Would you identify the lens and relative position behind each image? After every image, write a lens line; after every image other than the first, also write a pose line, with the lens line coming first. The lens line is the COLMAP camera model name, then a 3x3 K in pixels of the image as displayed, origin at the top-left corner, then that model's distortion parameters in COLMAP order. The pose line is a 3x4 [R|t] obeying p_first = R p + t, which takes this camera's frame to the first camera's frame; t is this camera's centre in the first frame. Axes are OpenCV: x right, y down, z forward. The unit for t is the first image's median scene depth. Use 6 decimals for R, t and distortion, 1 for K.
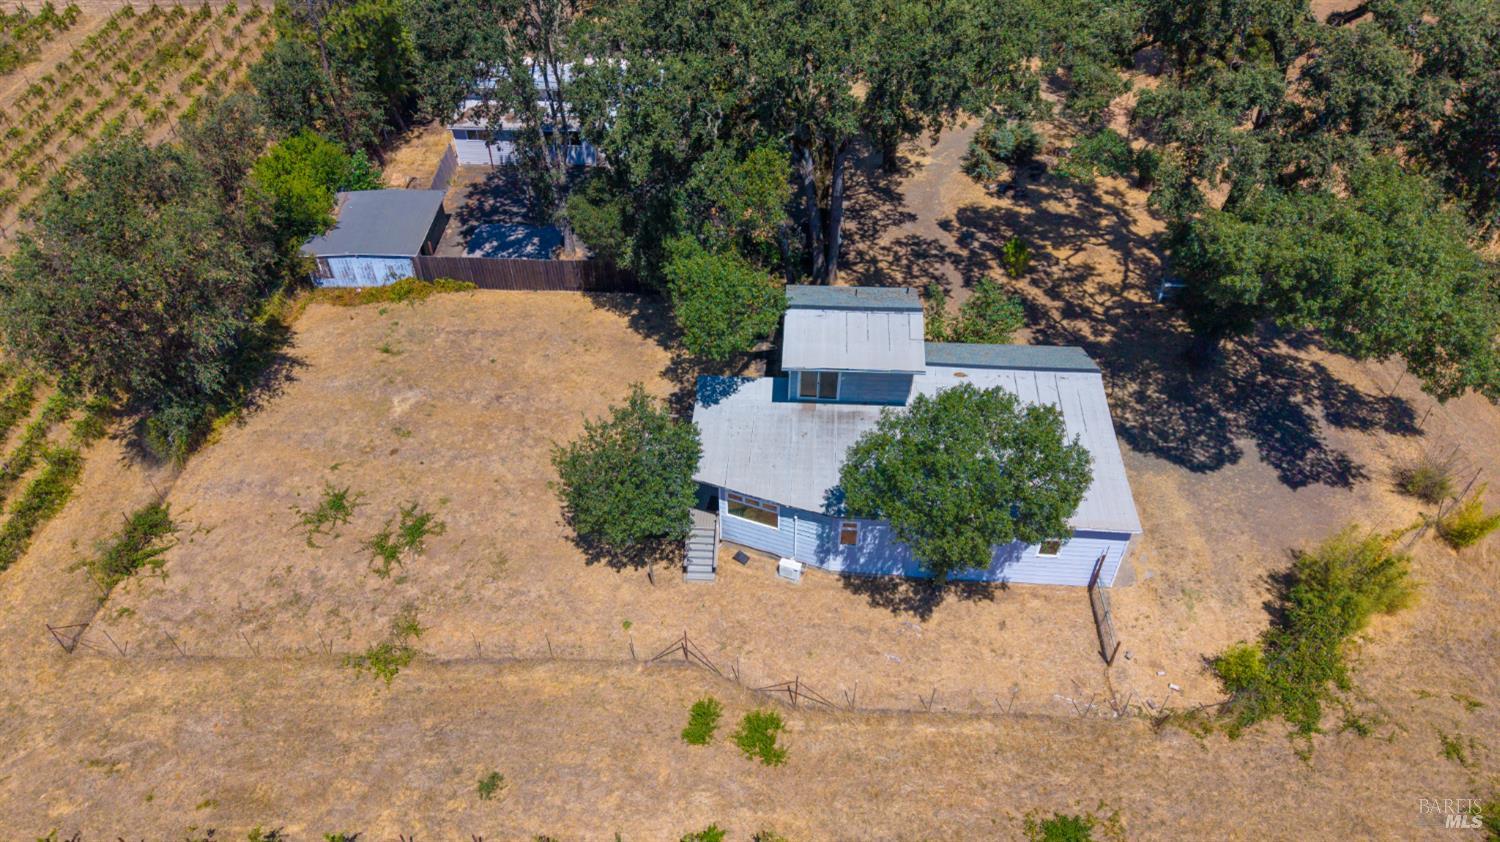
lens RADIAL K [[1005.9, 0, 751.2], [0, 1005.9, 421.8], [0, 0, 1]] dist [0.030545, -0.005115]
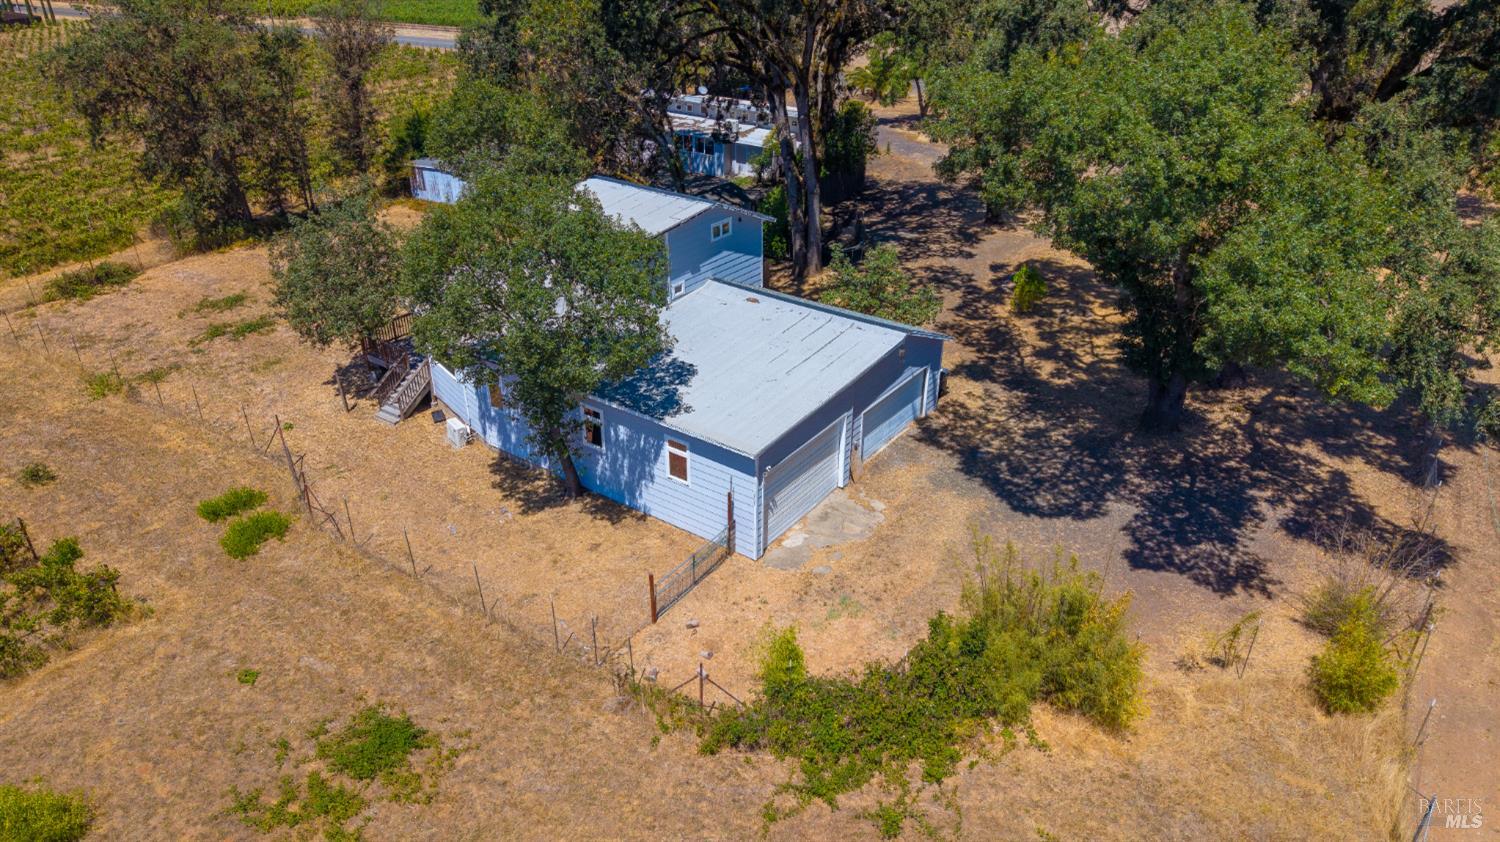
lens RADIAL K [[1005.9, 0, 747.6], [0, 1005.9, 418.9], [0, 0, 1]] dist [0.030545, -0.005115]
pose [[0.848032, 0.255688, -0.464182, 0.511227], [-0.358943, 0.921526, -0.148157, 0.138711], [0.389874, 0.292257, 0.873261, 0.266072]]
